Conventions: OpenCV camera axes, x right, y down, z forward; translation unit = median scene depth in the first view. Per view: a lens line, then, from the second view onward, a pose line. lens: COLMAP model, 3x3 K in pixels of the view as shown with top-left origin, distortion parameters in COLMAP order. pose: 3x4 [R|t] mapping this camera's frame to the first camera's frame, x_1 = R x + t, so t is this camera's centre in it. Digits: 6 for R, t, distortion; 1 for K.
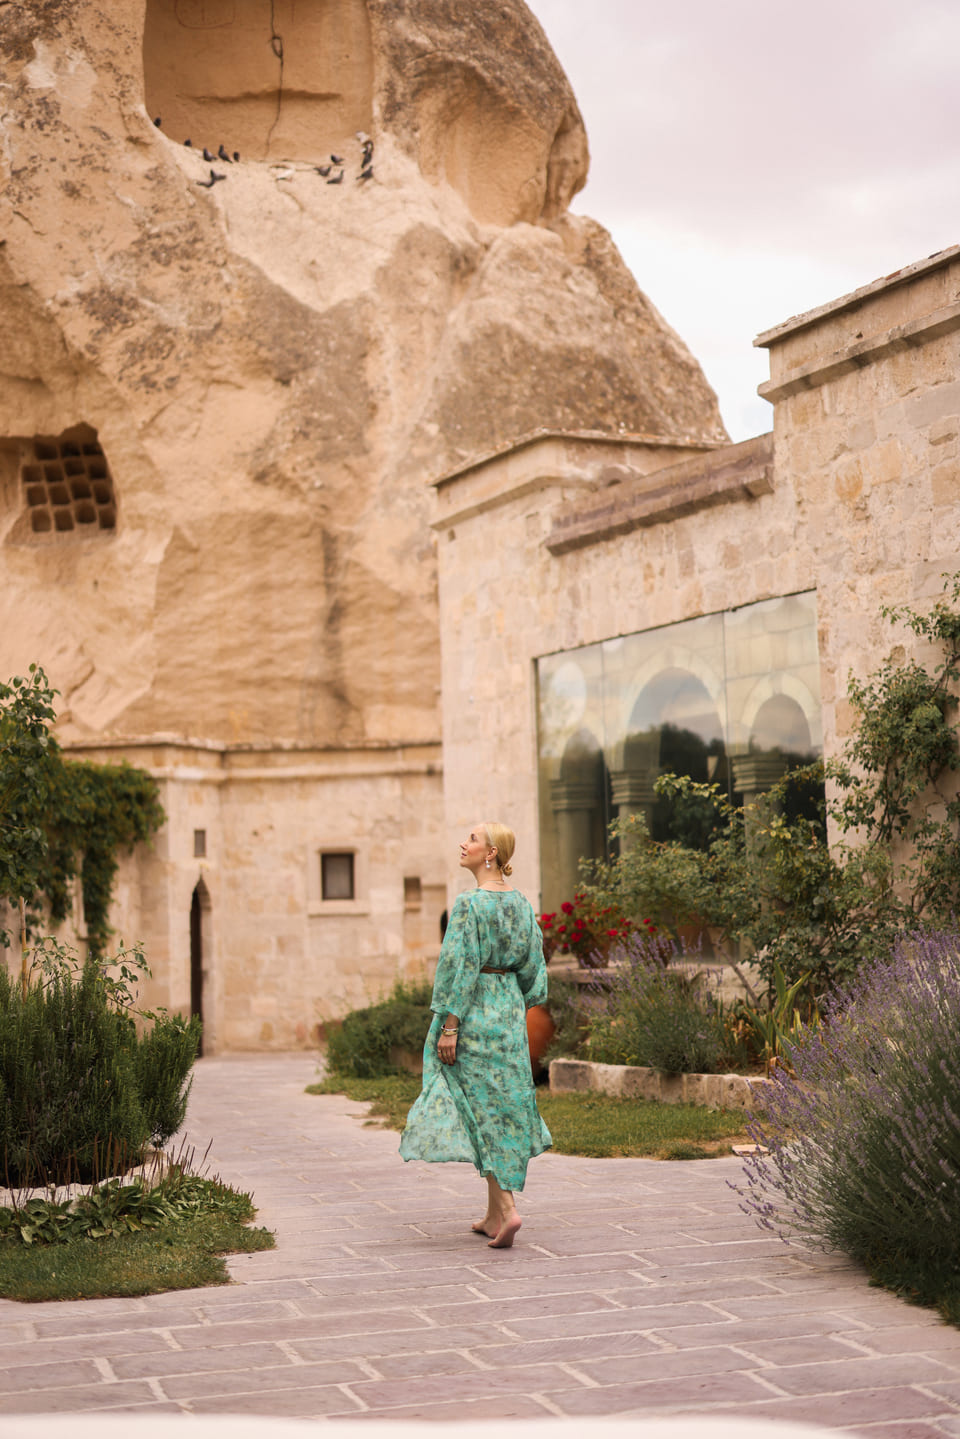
lens RADIAL K [[2057.2, 0, 480.0], [0, 2057.2, 719.5], [0, 0, 1]] dist [-0.064694, 0.035978]
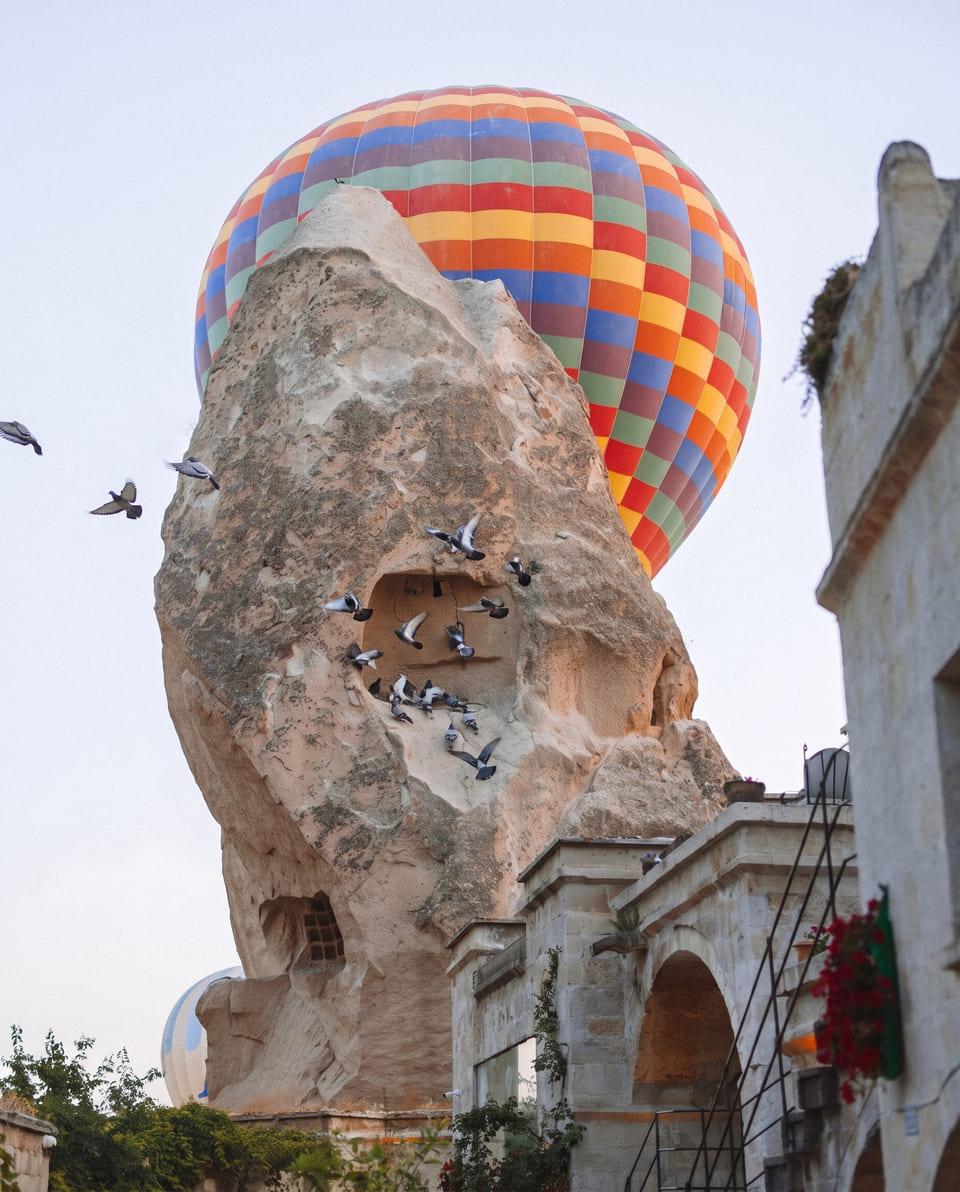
lens RADIAL K [[1733.4, 0, 480.0], [0, 1733.4, 596.0], [0, 0, 1]] dist [-0.031259, -0.065800]
pose [[0.962089, -0.078387, -0.261228, 0.273834], [0.008608, 0.966057, -0.258184, -0.024883], [0.272600, 0.246147, 0.930108, -0.210249]]
